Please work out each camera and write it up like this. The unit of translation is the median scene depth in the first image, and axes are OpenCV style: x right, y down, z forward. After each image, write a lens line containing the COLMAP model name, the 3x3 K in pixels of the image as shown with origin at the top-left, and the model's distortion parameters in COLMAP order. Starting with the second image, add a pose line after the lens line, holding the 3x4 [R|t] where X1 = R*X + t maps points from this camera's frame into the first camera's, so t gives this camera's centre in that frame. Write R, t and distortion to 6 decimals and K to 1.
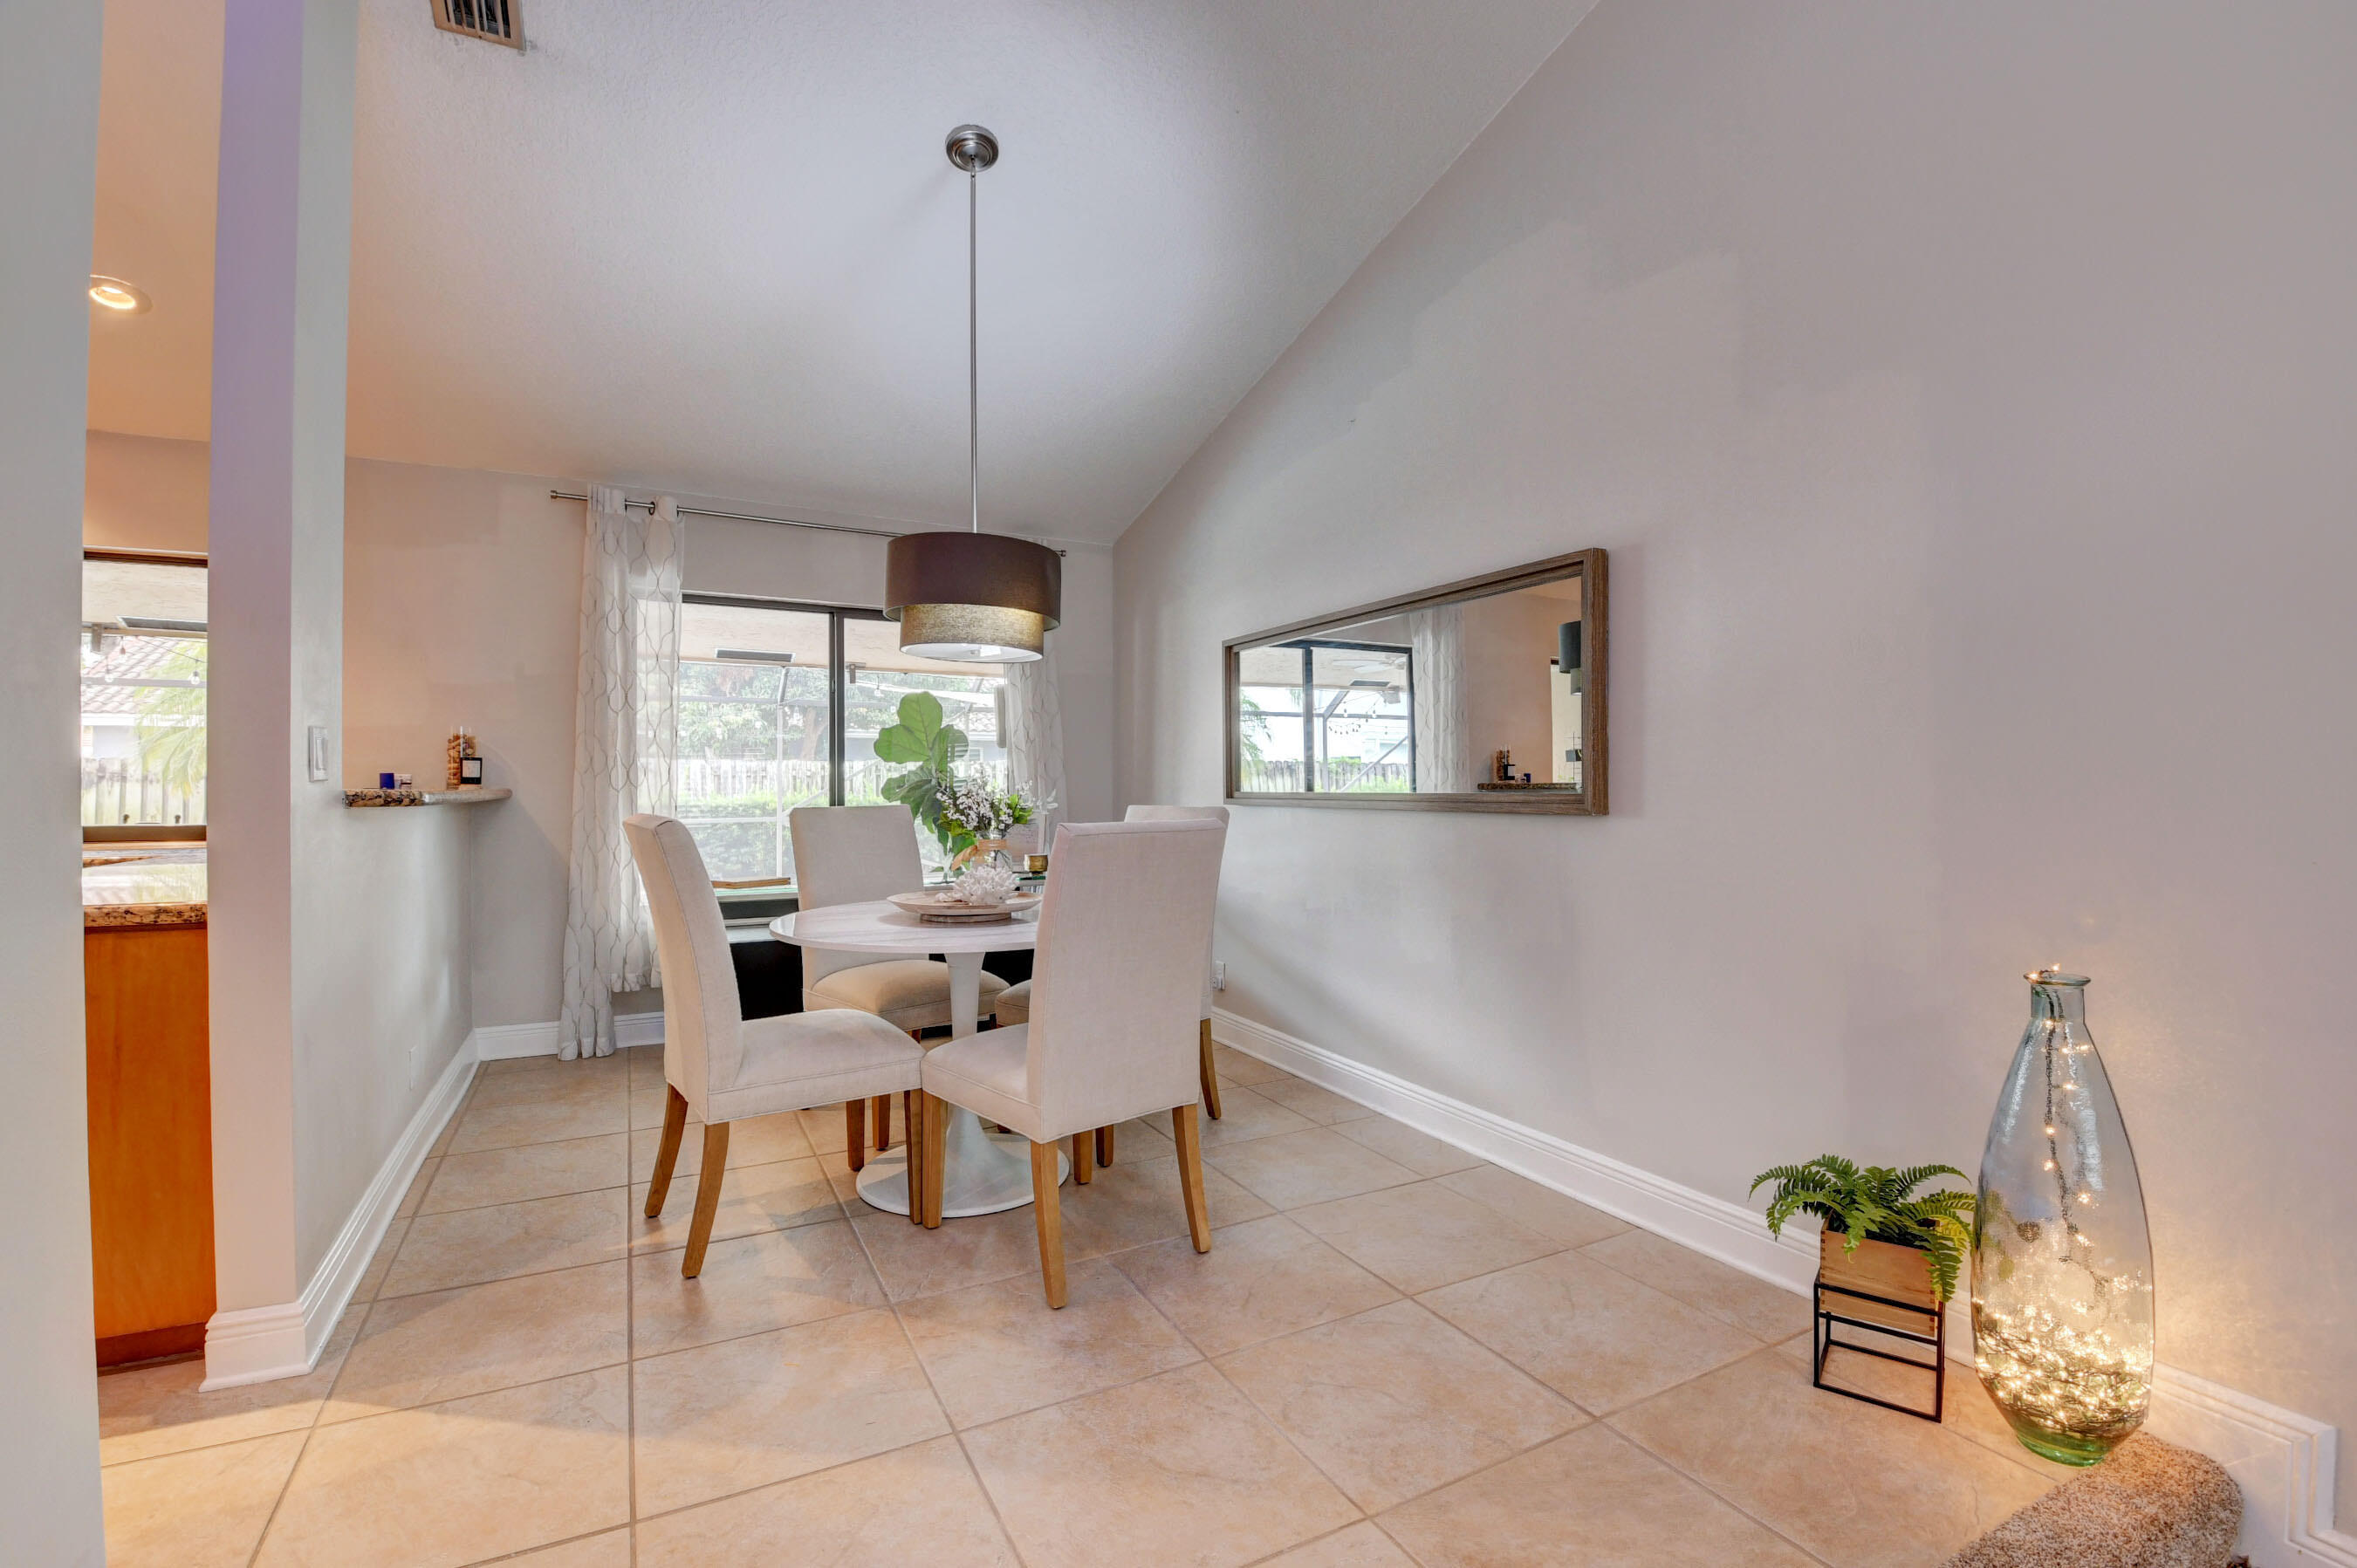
lens RADIAL K [[1034.2, 0, 1178.5], [0, 1034.2, 784.0], [0, 0, 1]] dist [0.018290, -0.027992]
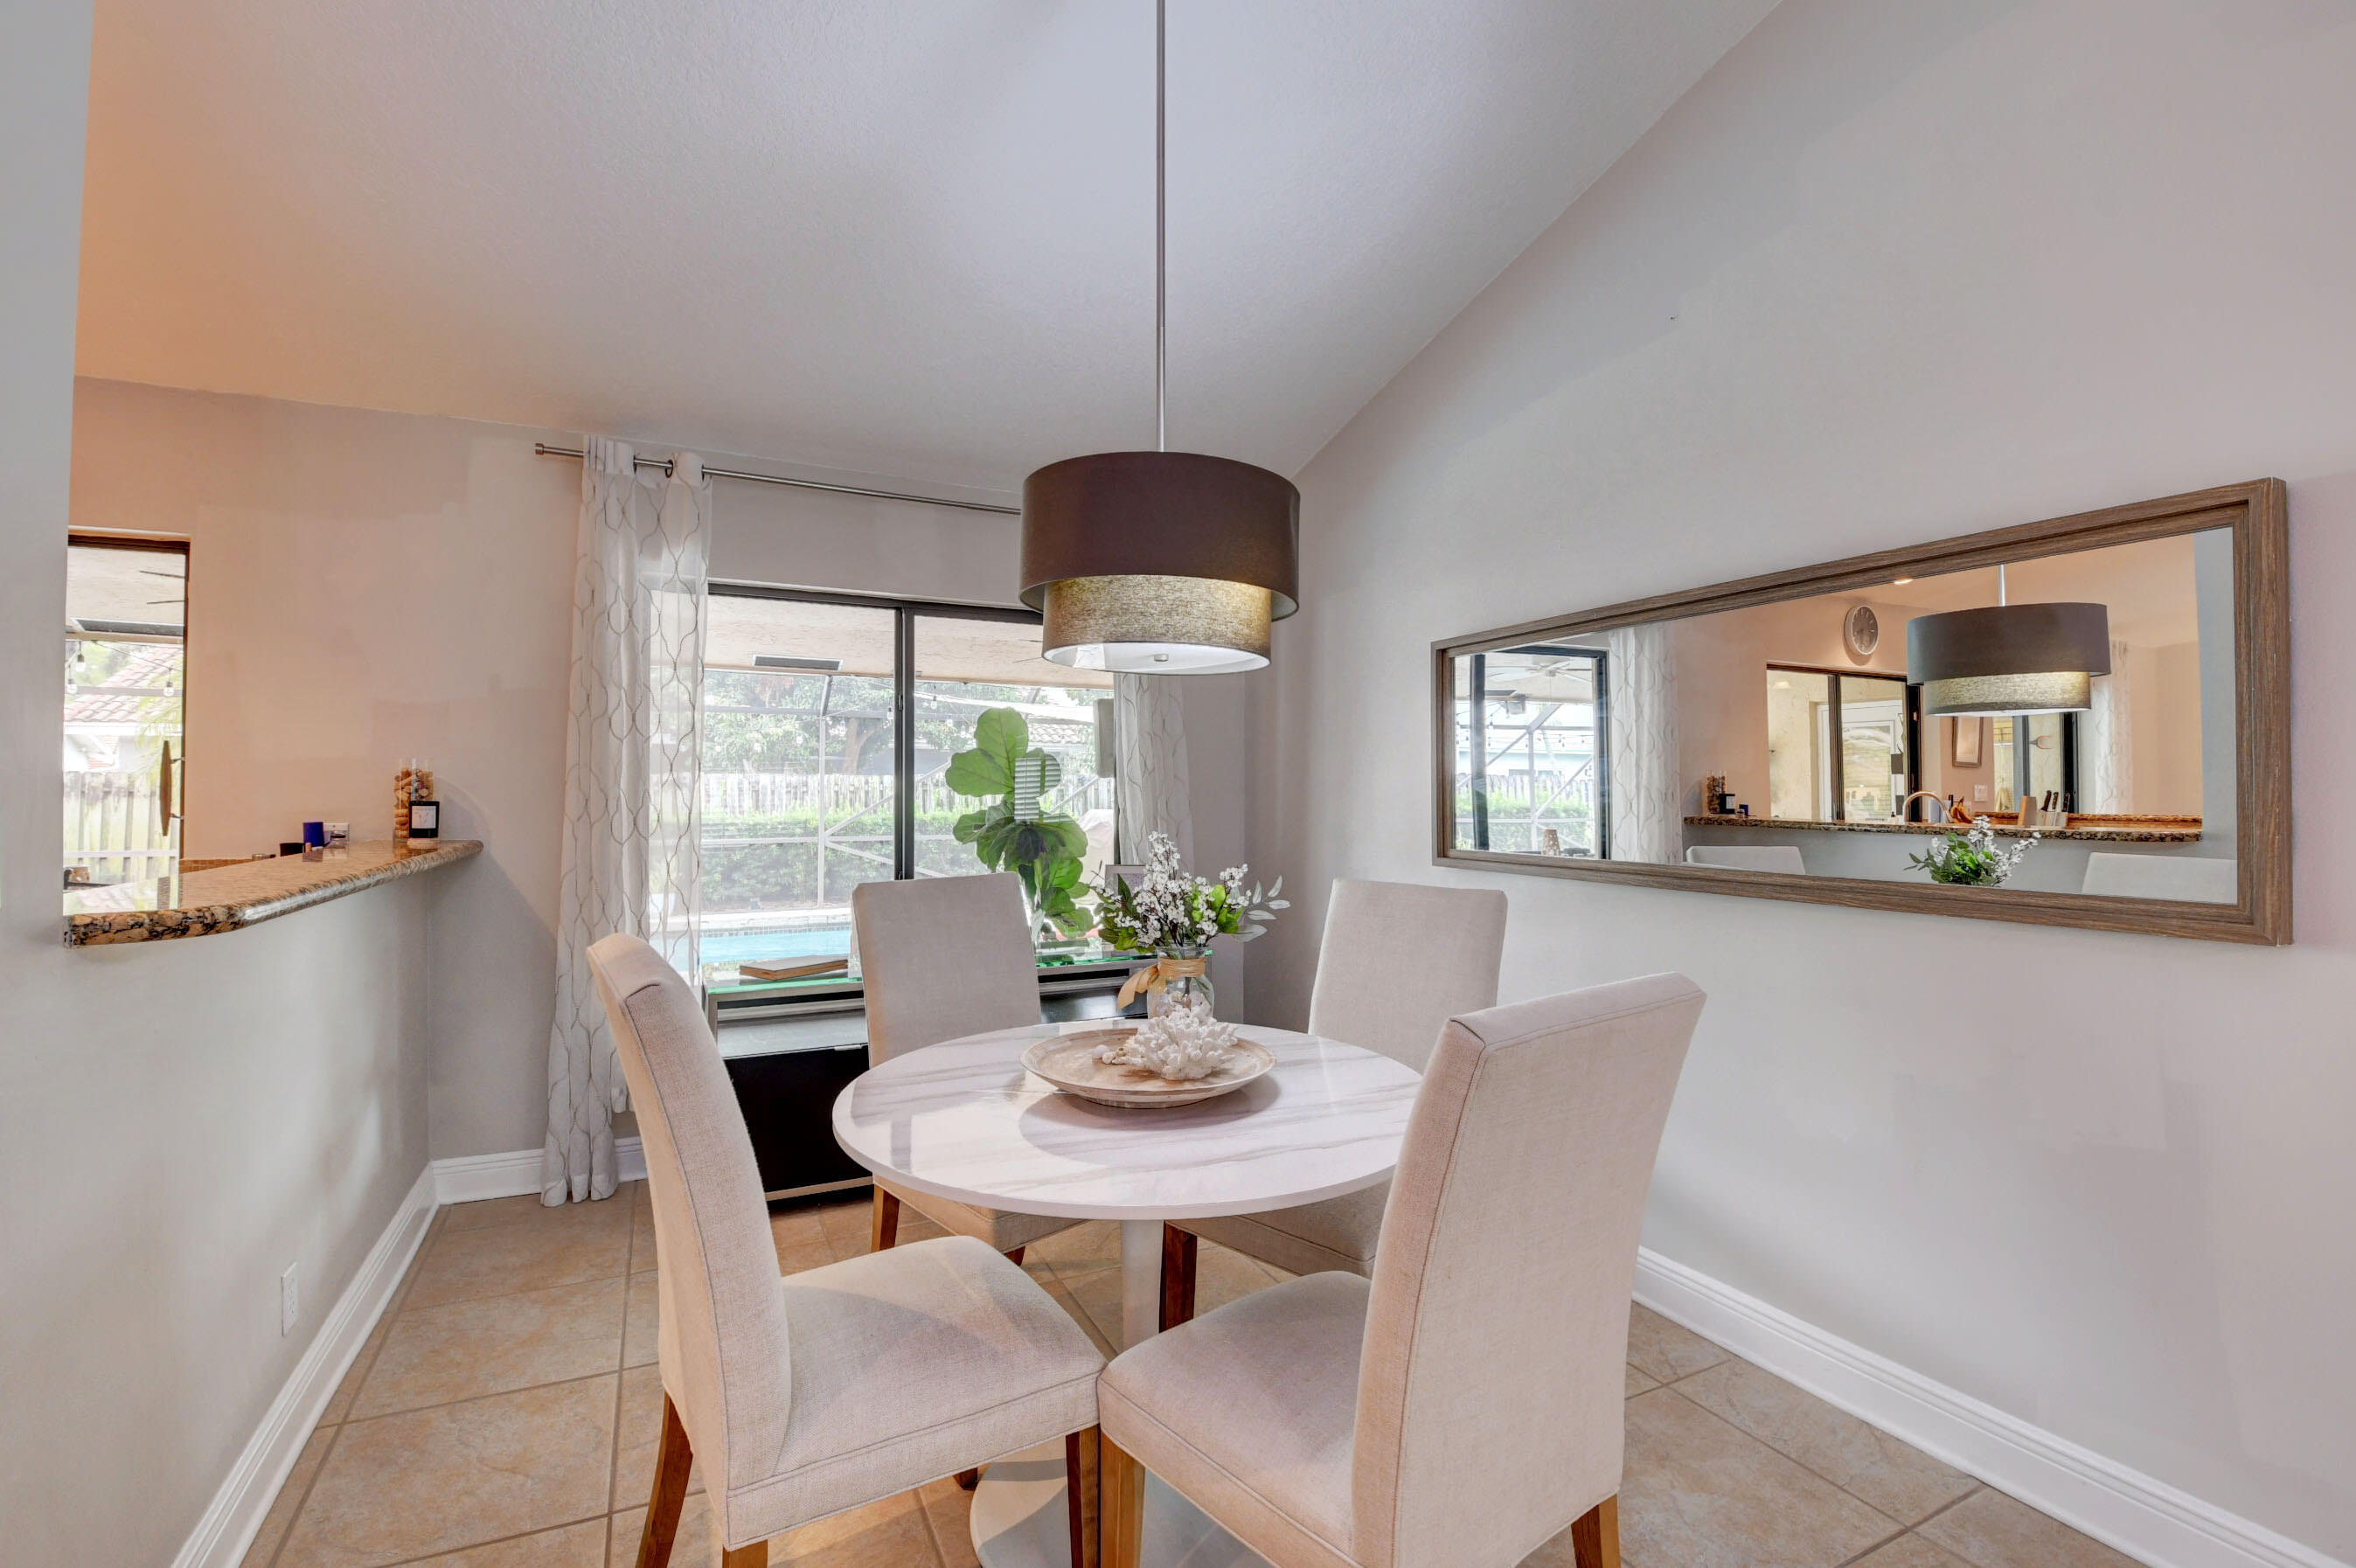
lens RADIAL K [[1034.9, 0, 1173.1], [0, 1034.9, 787.3], [0, 0, 1]] dist [0.017142, -0.026094]
pose [[0.999321, 0.003352, -0.036681, -0.114474], [-0.003469, 0.999989, -0.003123, -0.033186], [0.036670, 0.003248, 0.999322, 0.264315]]
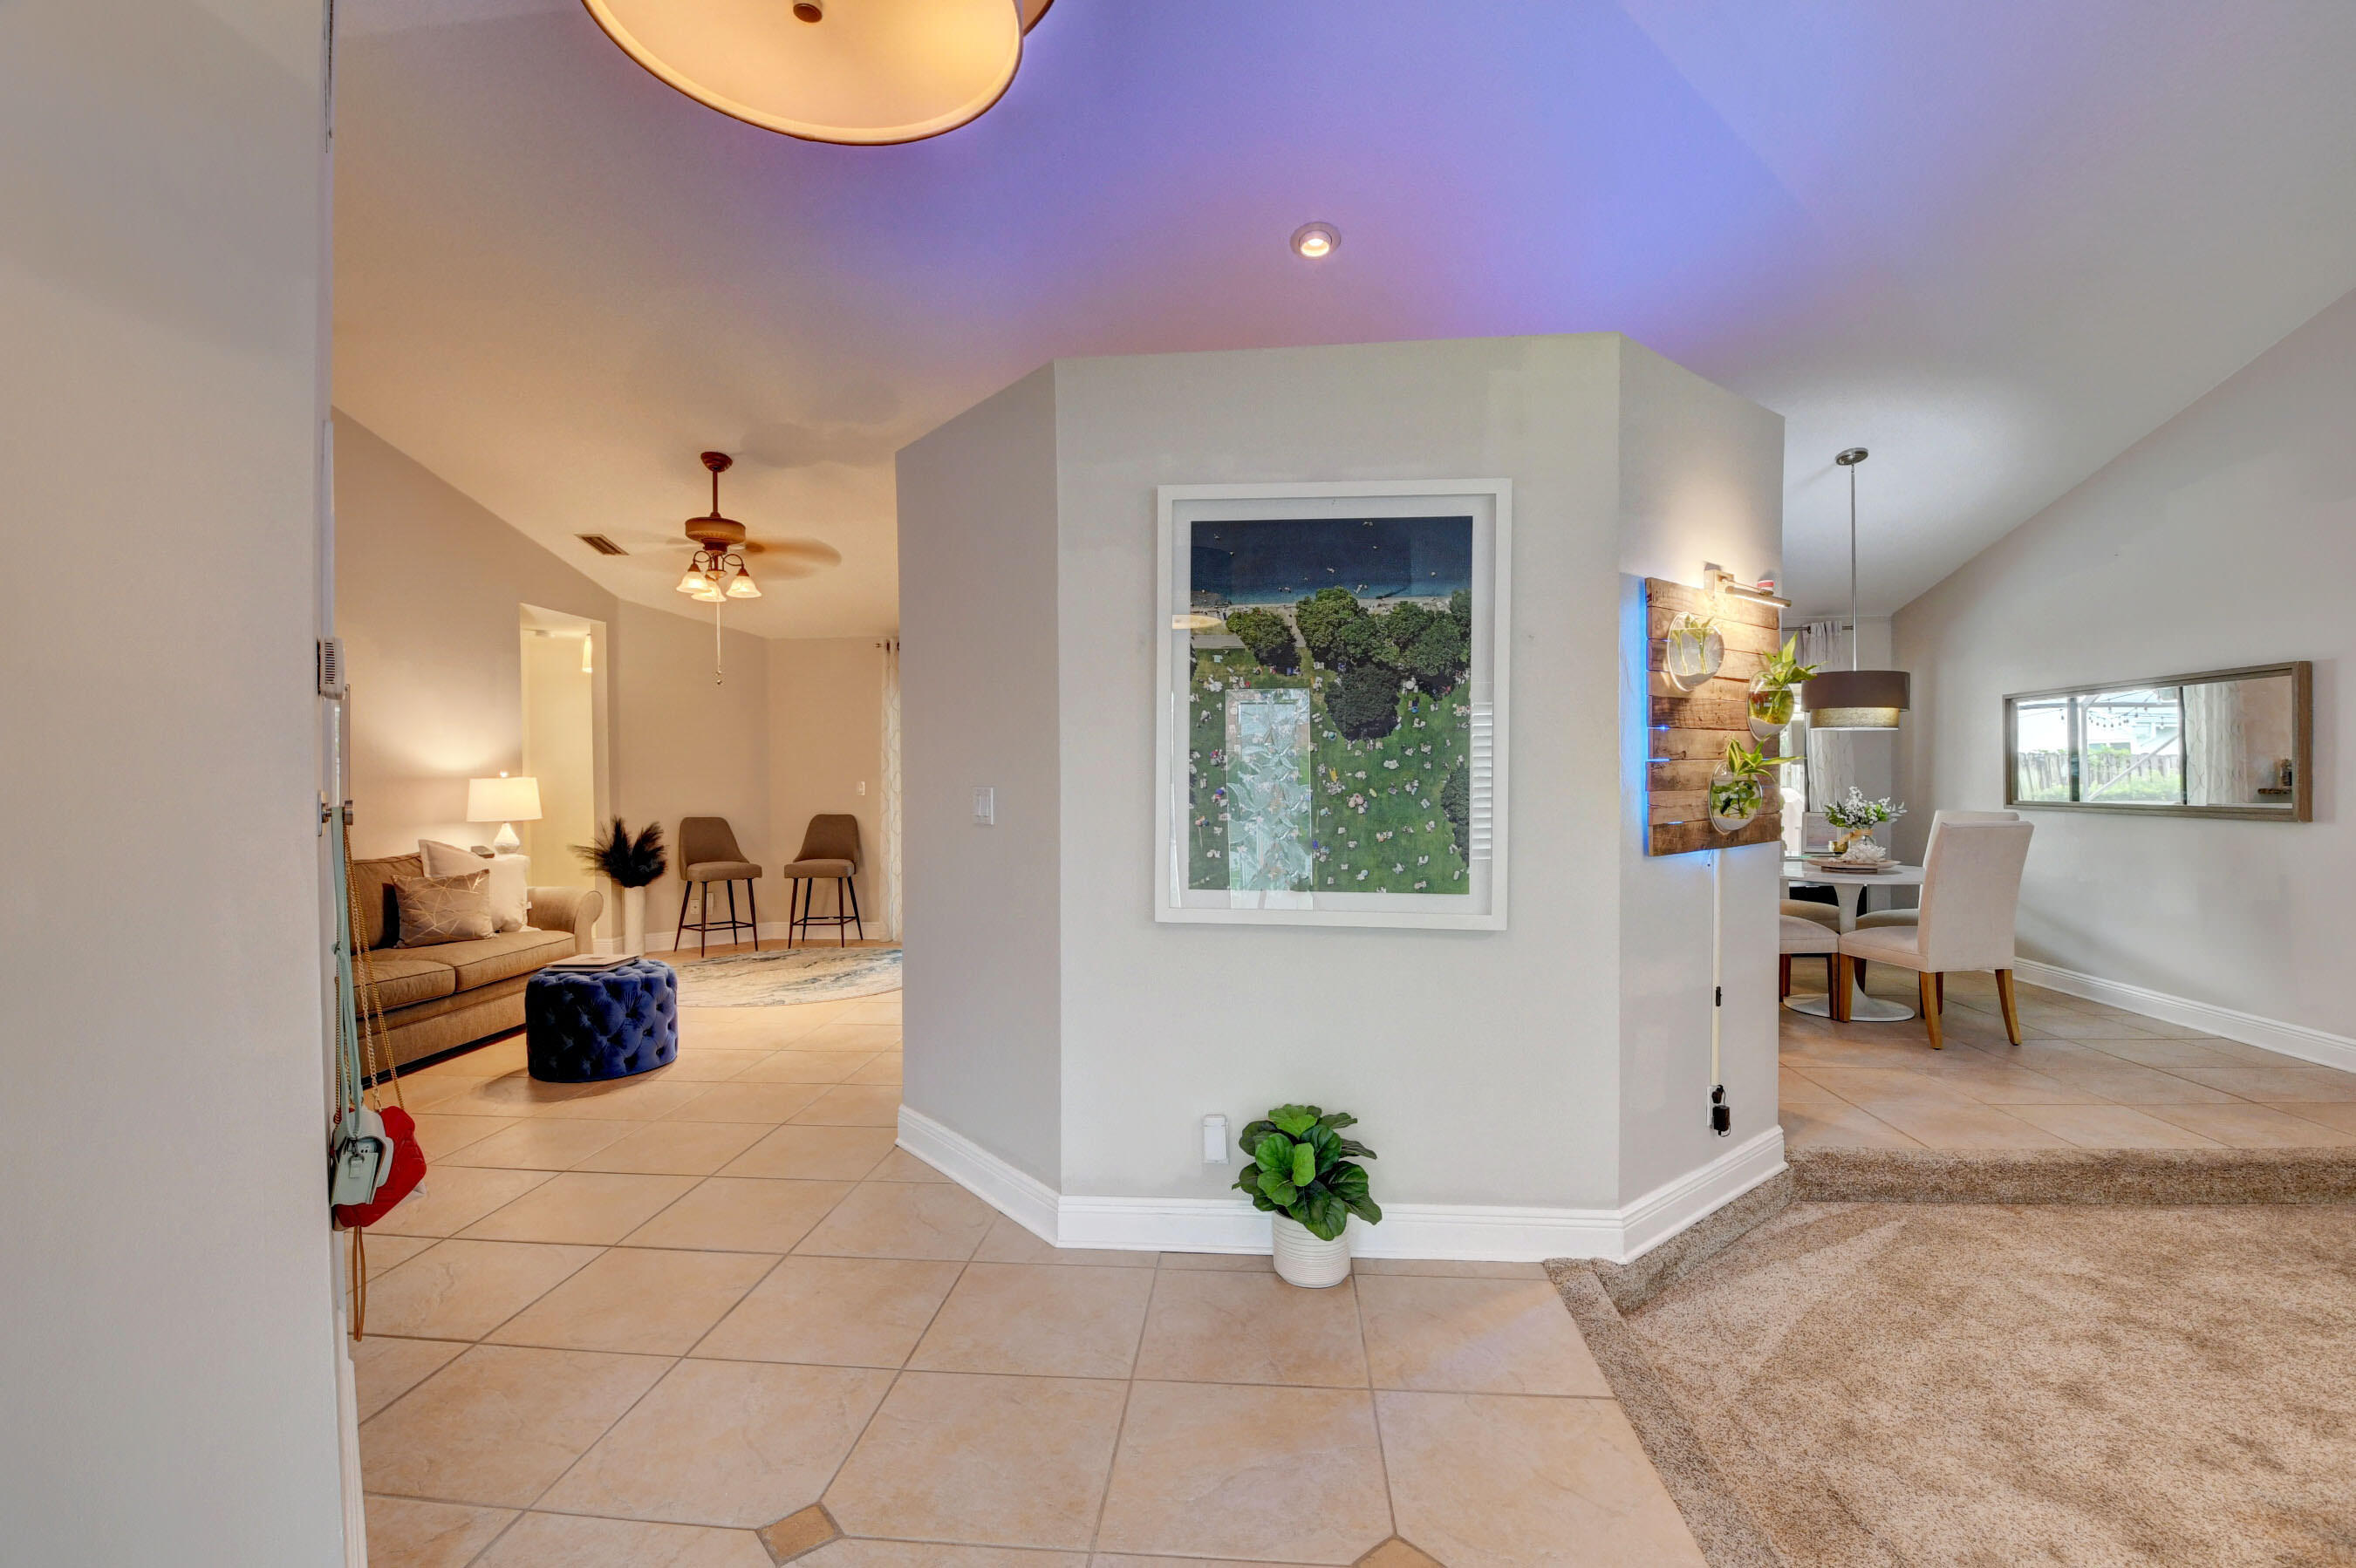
lens RADIAL K [[1043.3, 0, 1184.5], [0, 1043.3, 783.2], [0, 0, 1]] dist [-0.000687, -0.015167]
pose [[0.842008, -0.001789, -0.539462, -0.139523], [0.008006, 0.999926, 0.009181, -0.038240], [0.539406, -0.012050, 0.841960, -0.838187]]
